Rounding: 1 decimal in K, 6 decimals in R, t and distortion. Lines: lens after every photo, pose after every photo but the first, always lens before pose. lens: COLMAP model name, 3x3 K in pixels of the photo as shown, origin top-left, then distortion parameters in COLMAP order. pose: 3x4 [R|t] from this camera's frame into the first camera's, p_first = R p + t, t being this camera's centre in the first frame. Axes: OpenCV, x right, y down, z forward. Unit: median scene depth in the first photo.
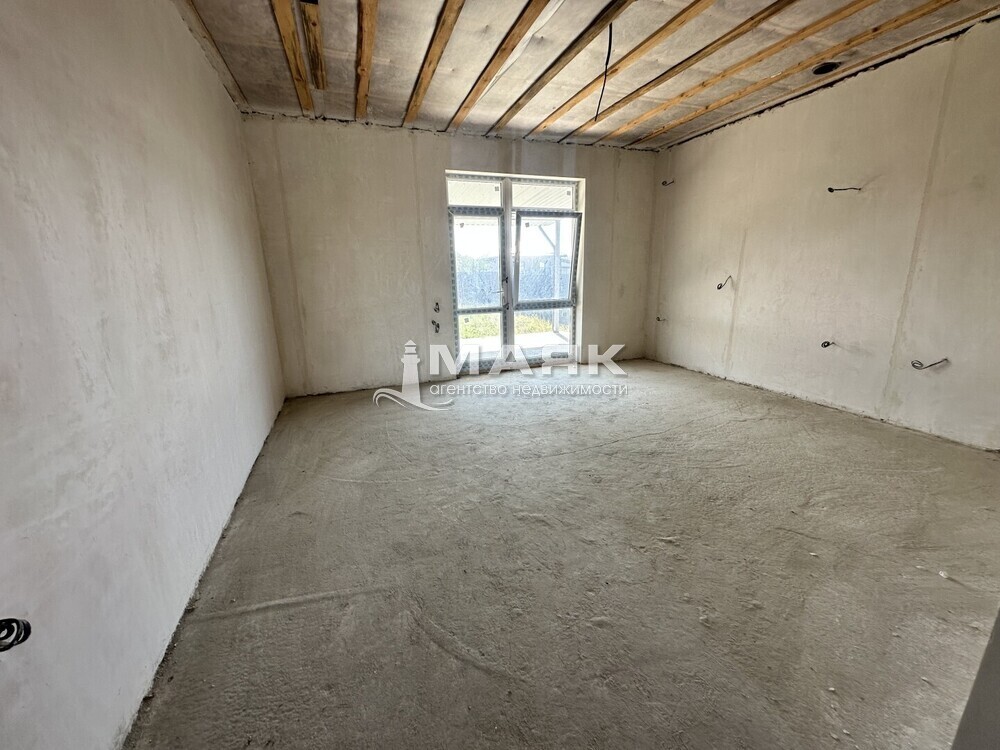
lens RADIAL K [[400.0, 0, 502.4], [0, 400.0, 375.8], [0, 0, 1]] dist [-0.006086, 0.001226]
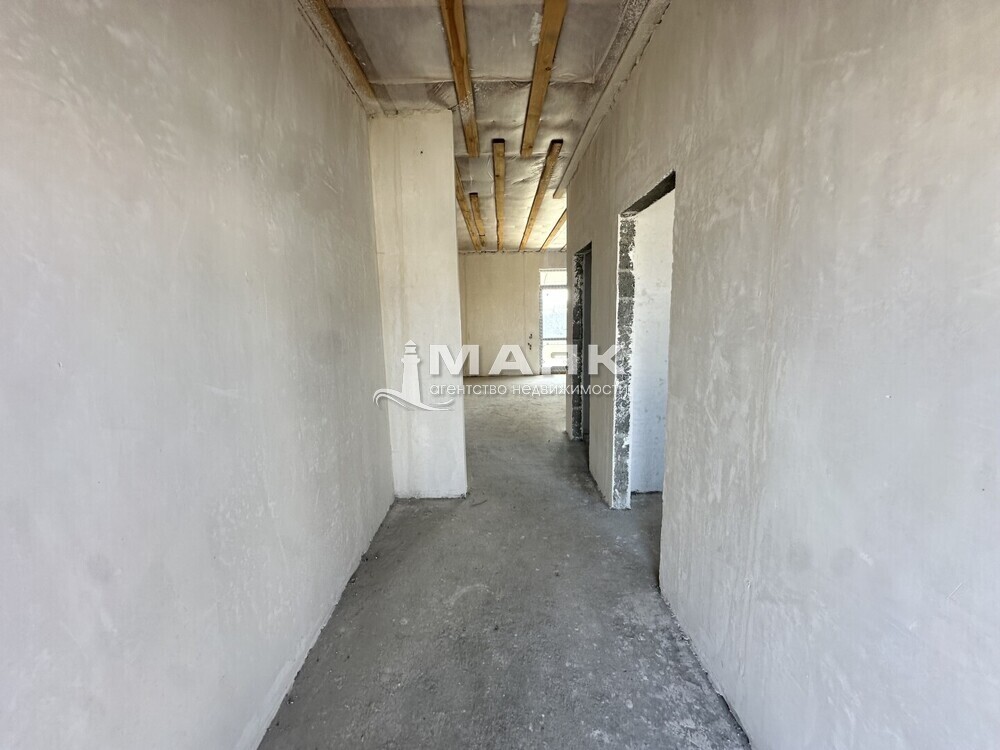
lens RADIAL K [[400.0, 0, 499.7], [0, 400.0, 371.4], [0, 0, 1]] dist [-0.006086, 0.001226]
pose [[0.936980, 0.049299, -0.345888, 0.565188], [-0.084059, 0.992724, -0.086216, 0.269127], [0.339120, 0.109858, 0.934306, -1.280613]]
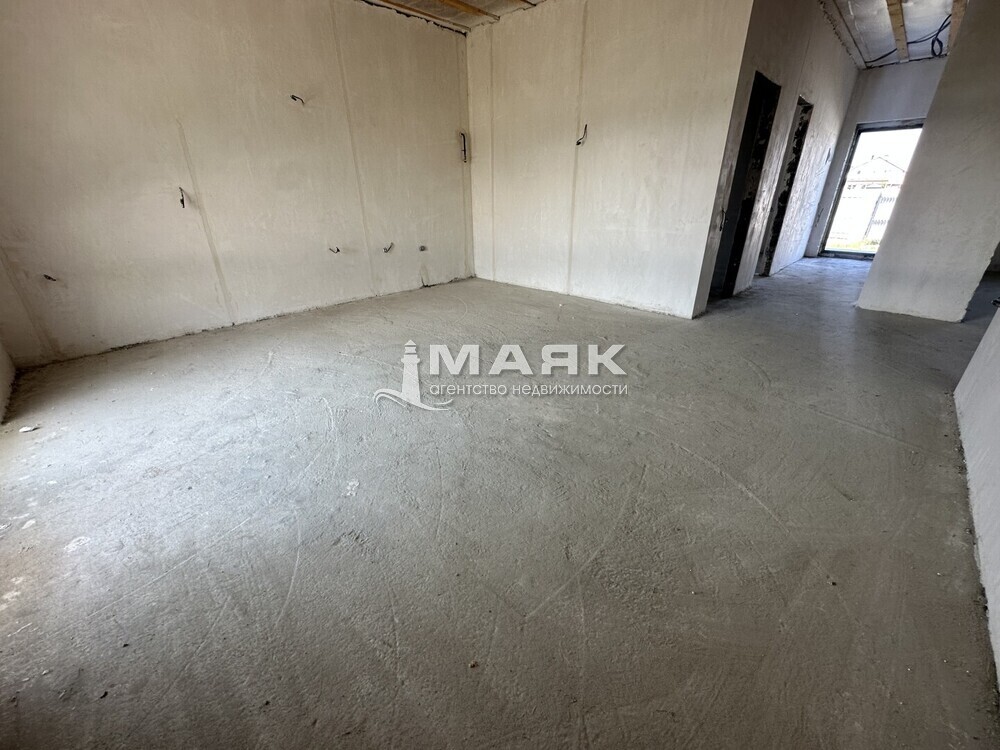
lens RADIAL K [[400.0, 0, 496.2], [0, 400.0, 374.5], [0, 0, 1]] dist [-0.006086, 0.001226]
pose [[-0.415720, -0.354994, 0.837351, -0.552793], [0.244704, 0.843071, 0.478907, -0.246703], [-0.875955, 0.403994, -0.263613, 1.188193]]
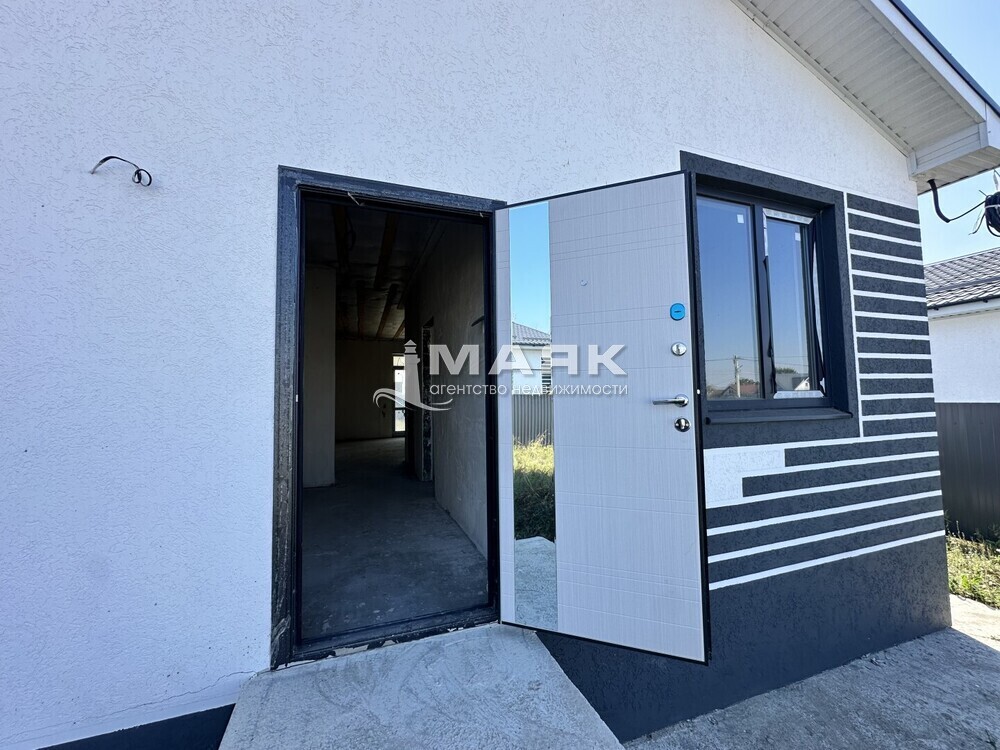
lens RADIAL K [[400.0, 0, 501.0], [0, 400.0, 374.1], [0, 0, 1]] dist [-0.006086, 0.001226]
pose [[0.999897, 0.004009, -0.013780, 0.858512], [-0.008050, 0.951580, -0.307297, 0.571358], [0.011880, 0.307377, 0.951514, -2.029164]]
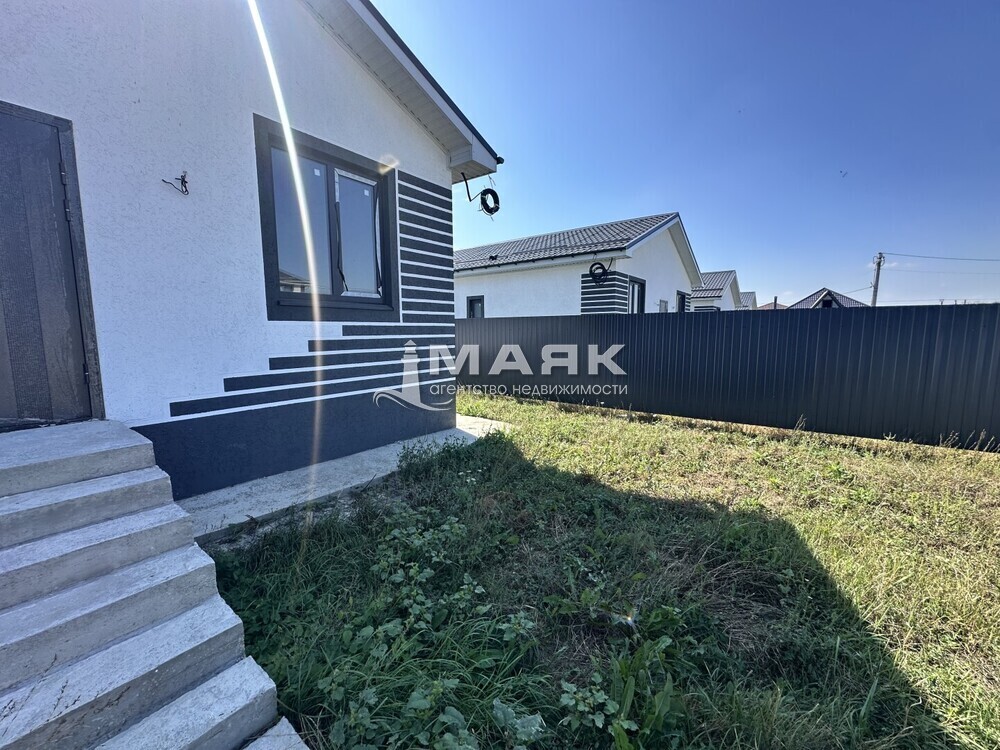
lens RADIAL K [[400.0, 0, 501.1], [0, 400.0, 374.5], [0, 0, 1]] dist [-0.006086, 0.001226]
pose [[0.846935, -0.042836, 0.529967, 1.950550], [0.122840, 0.985547, -0.116650, 1.592412], [-0.517311, 0.163896, 0.839957, -4.083514]]
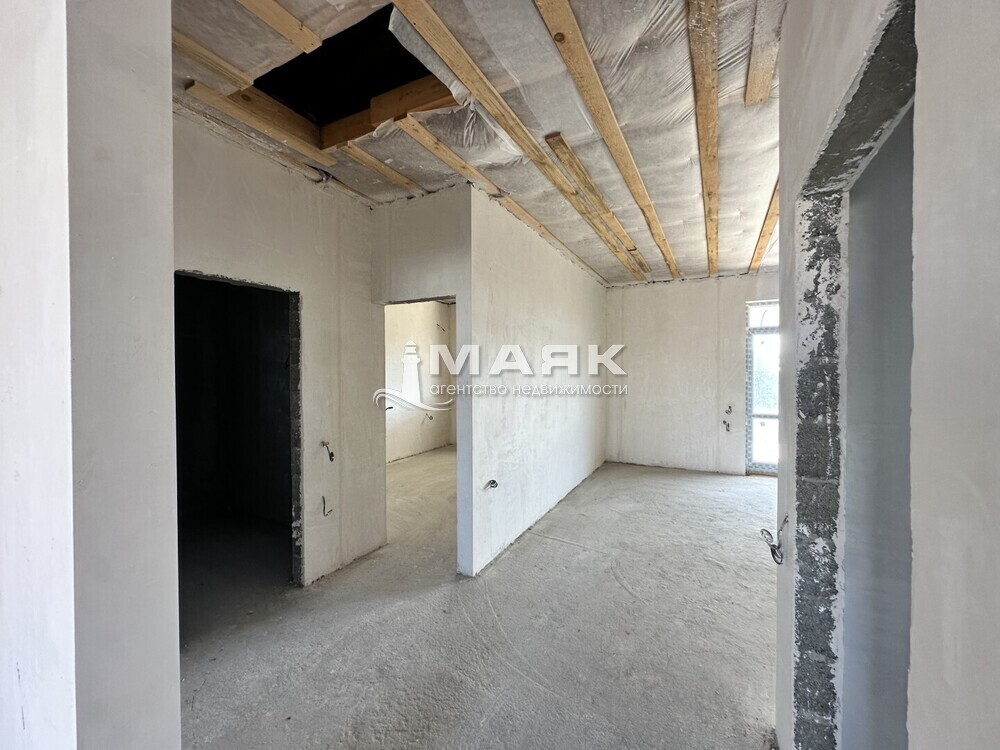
lens RADIAL K [[400.0, 0, 498.3], [0, 400.0, 372.1], [0, 0, 1]] dist [-0.006086, 0.001226]
pose [[0.653651, 0.023438, -0.756433, 0.425190], [-0.198470, 0.969846, -0.141452, 0.035231], [0.730308, 0.242589, 0.638592, -0.428645]]
